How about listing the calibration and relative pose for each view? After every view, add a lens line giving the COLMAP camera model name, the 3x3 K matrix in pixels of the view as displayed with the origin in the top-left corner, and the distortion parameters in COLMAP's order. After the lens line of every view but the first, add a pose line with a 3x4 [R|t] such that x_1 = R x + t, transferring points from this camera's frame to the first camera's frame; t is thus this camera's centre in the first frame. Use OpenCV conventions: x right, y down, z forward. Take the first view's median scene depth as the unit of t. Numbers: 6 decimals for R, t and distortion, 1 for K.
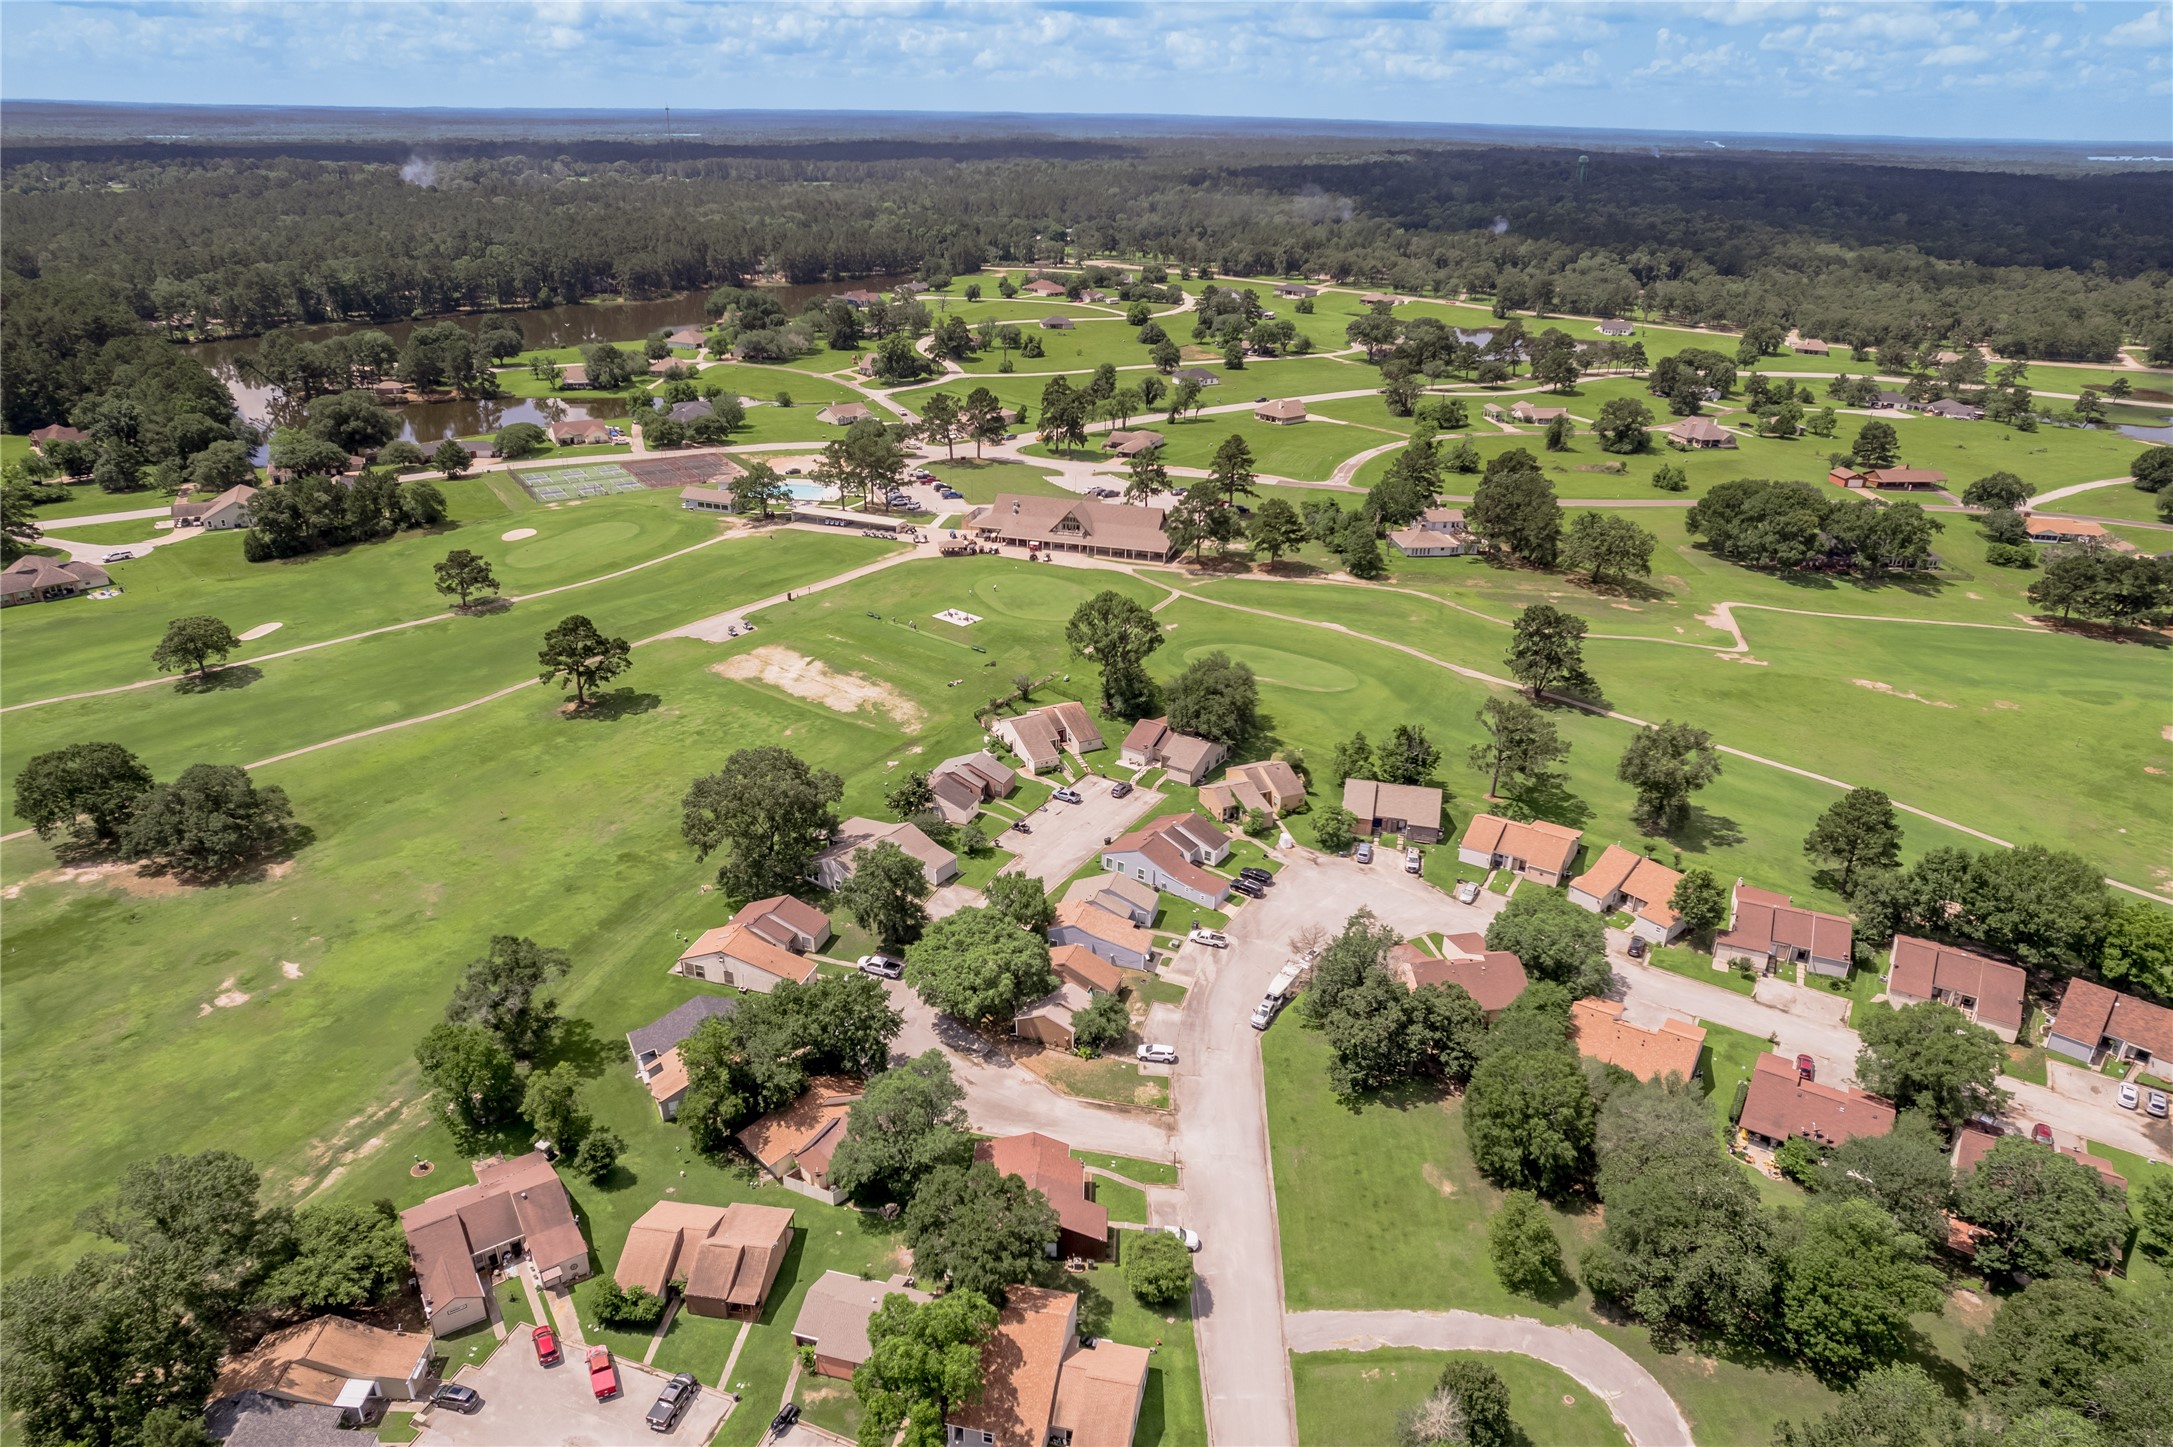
lens RADIAL K [[1405.9, 0, 1086.6], [0, 1405.9, 720.3], [0, 0, 1]] dist [-0.065577, 0.058268]
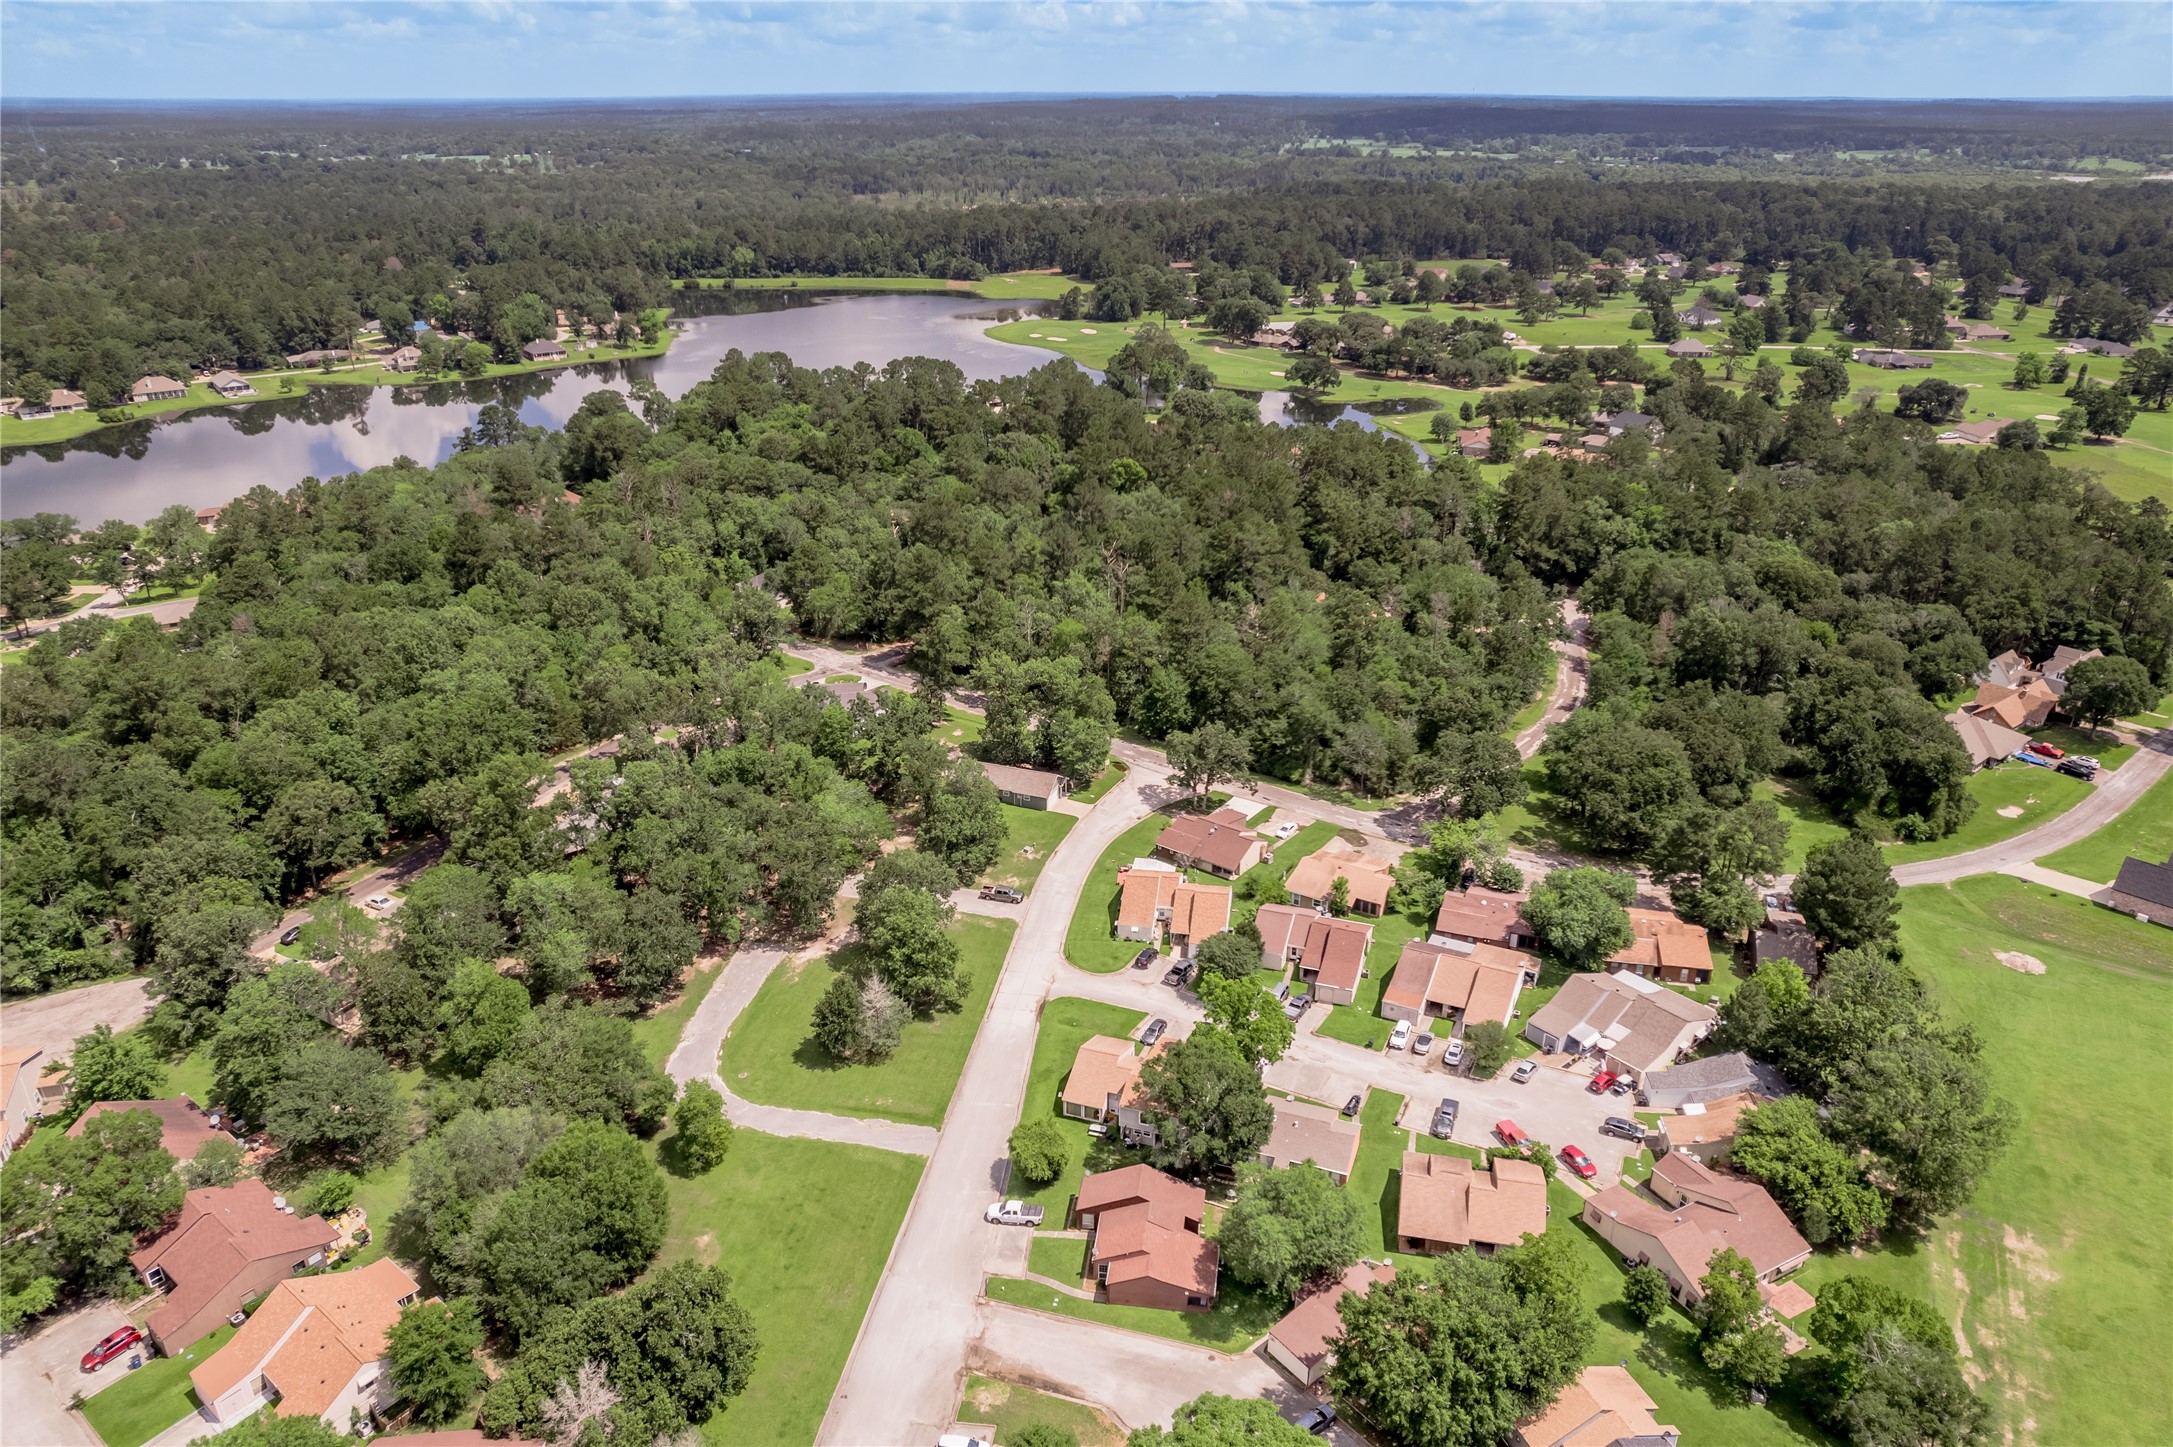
lens RADIAL K [[1442.5, 0, 1088.9], [0, 1442.5, 725.6], [0, 0, 1]] dist [-0.067757, 0.056038]
pose [[-0.993988, -0.058543, 0.092522, -0.045913], [0.028908, 0.674727, 0.737501, -0.424316], [-0.105603, 0.735742, -0.668978, 0.974921]]
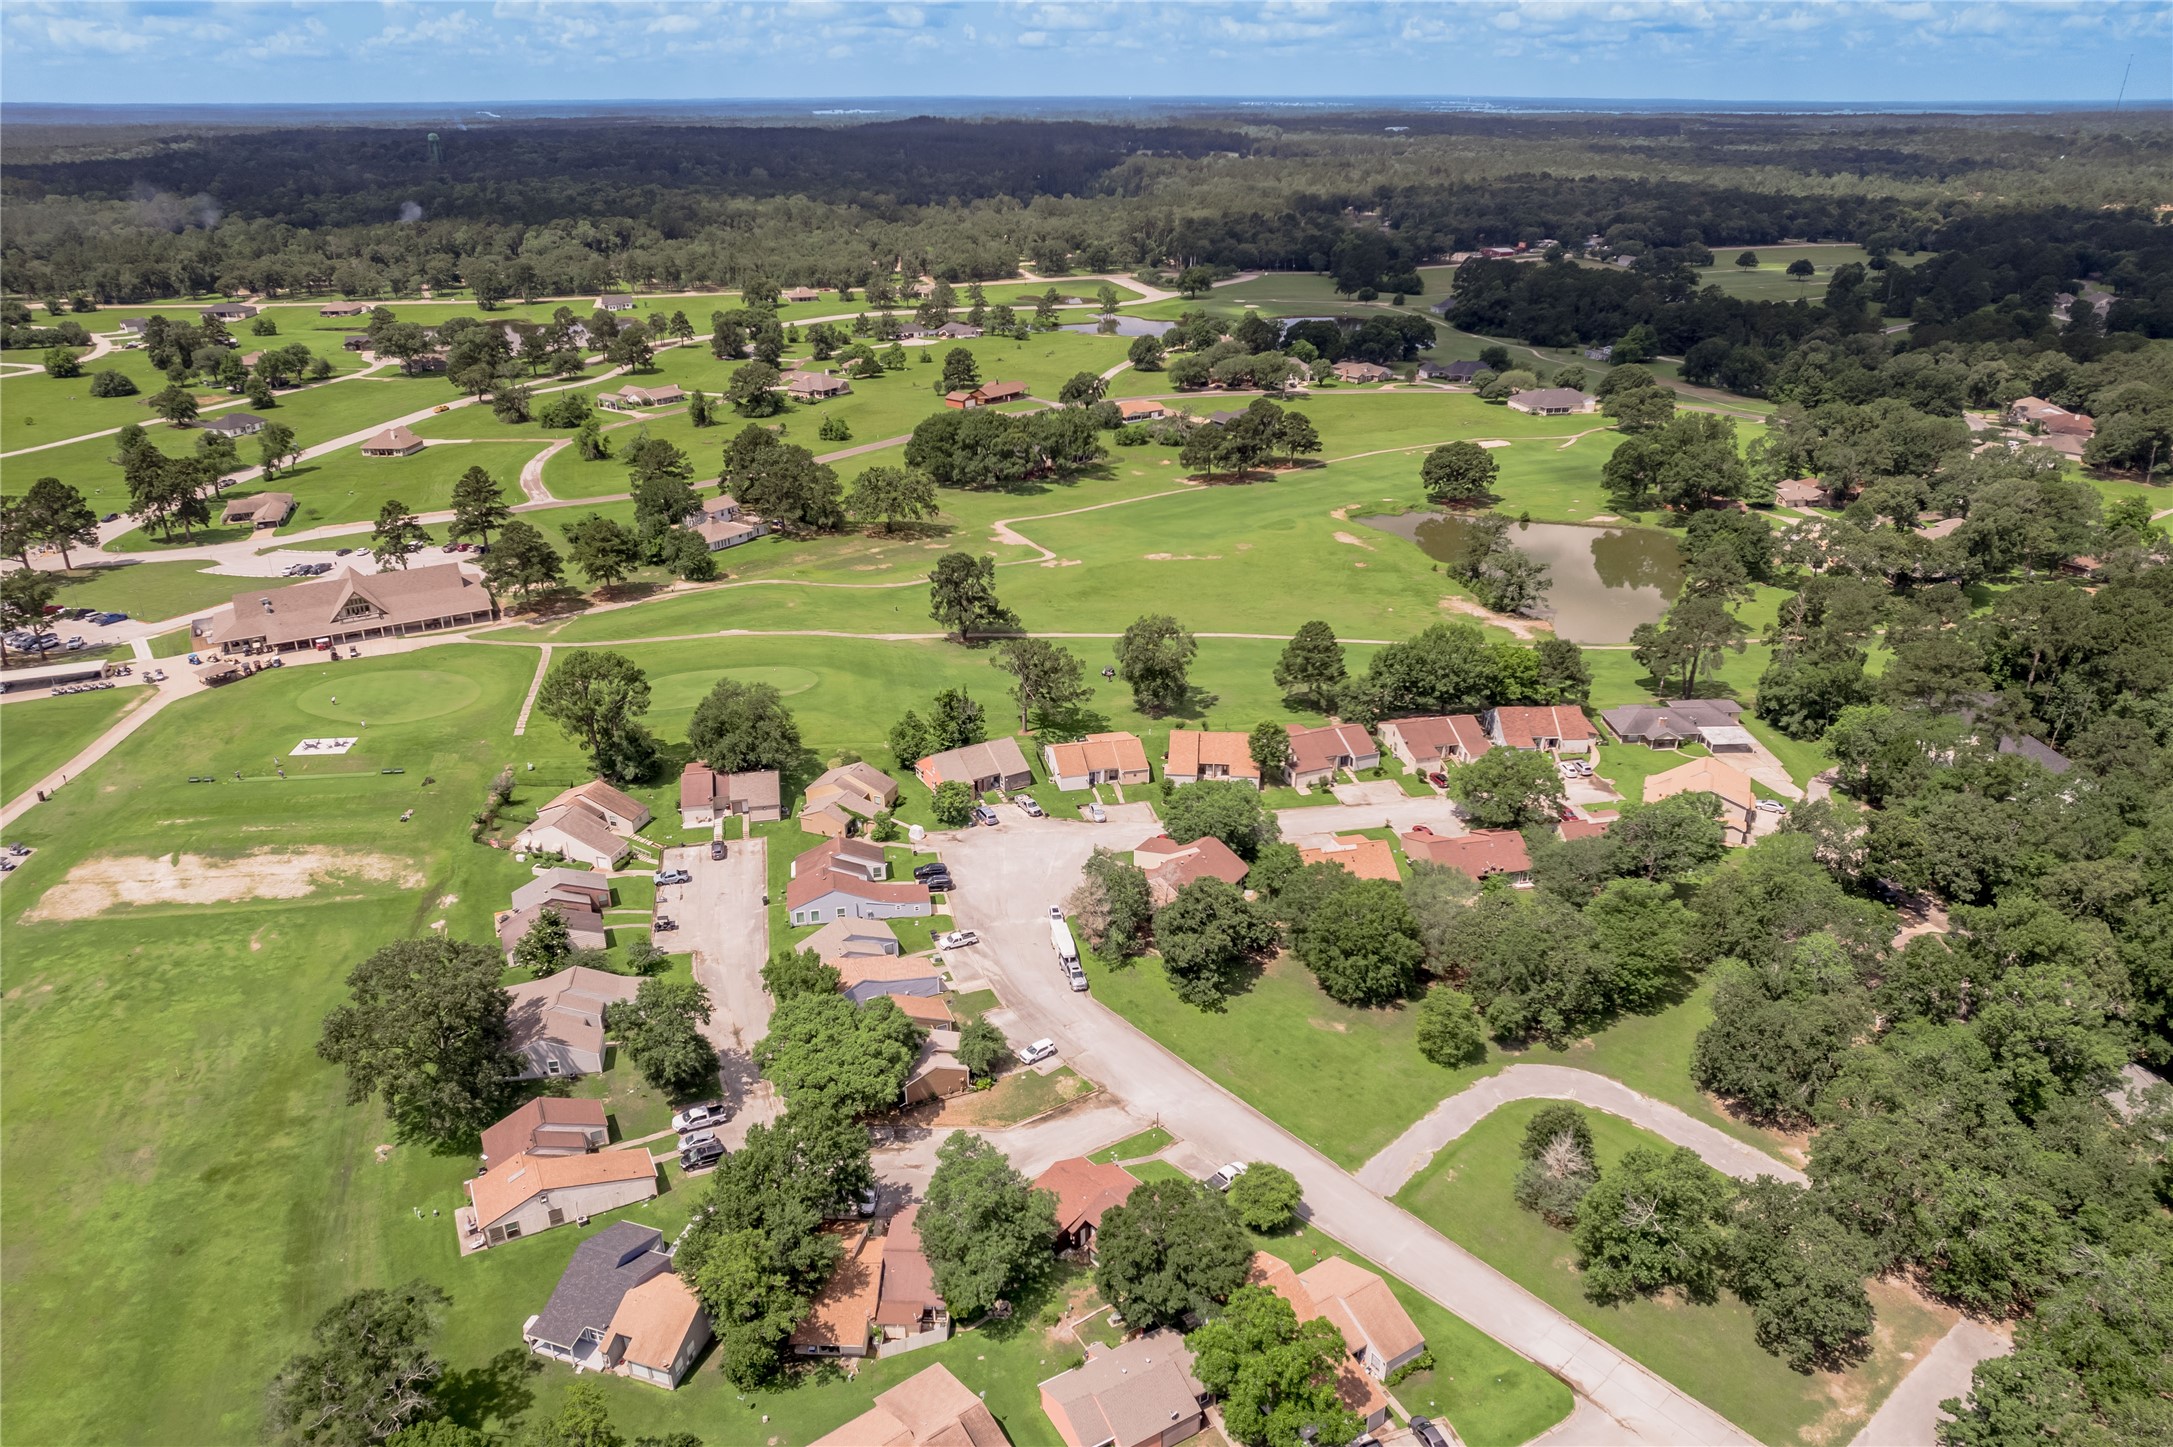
lens RADIAL K [[1442.5, 0, 1088.9], [0, 1442.5, 725.6], [0, 0, 1]] dist [-0.067757, 0.056038]
pose [[0.712058, -0.303884, 0.632952, -0.402775], [0.296237, 0.947346, 0.121566, -0.074979], [-0.636566, 0.100942, 0.764587, 0.145526]]
